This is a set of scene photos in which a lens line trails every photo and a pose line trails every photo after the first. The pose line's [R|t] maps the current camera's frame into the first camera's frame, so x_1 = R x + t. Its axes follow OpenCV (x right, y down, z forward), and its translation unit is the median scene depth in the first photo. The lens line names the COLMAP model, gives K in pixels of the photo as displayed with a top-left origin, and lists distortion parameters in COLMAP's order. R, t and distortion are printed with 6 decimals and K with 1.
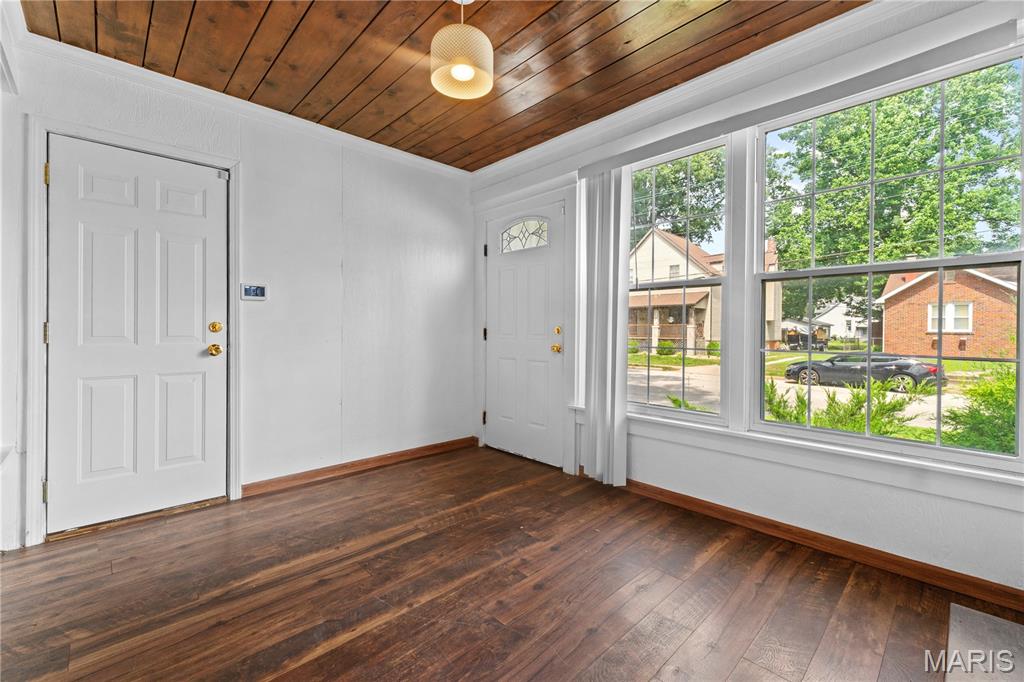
lens RADIAL K [[429.7, 0, 510.6], [0, 429.7, 335.3], [0, 0, 1]] dist [-0.001006, -0.000359]
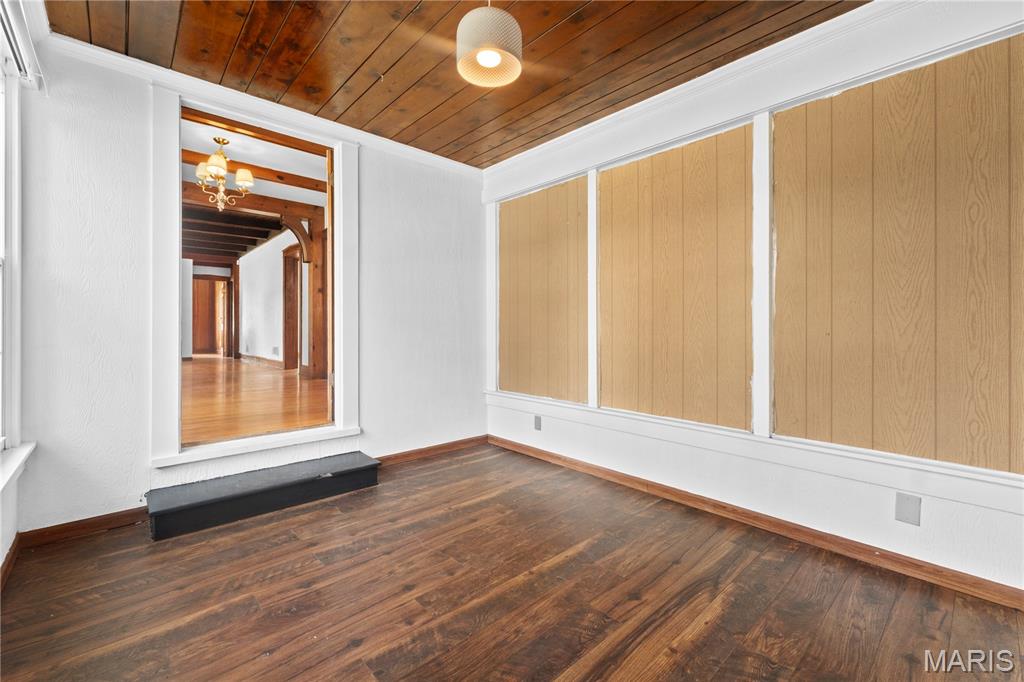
lens RADIAL K [[429.7, 0, 510.6], [0, 429.7, 335.3], [0, 0, 1]] dist [-0.001006, -0.000359]
pose [[-0.999714, -0.009277, 0.022051, -0.178960], [-0.008752, 0.999679, 0.023780, -0.019326], [-0.022265, 0.023581, -0.999474, 1.907827]]
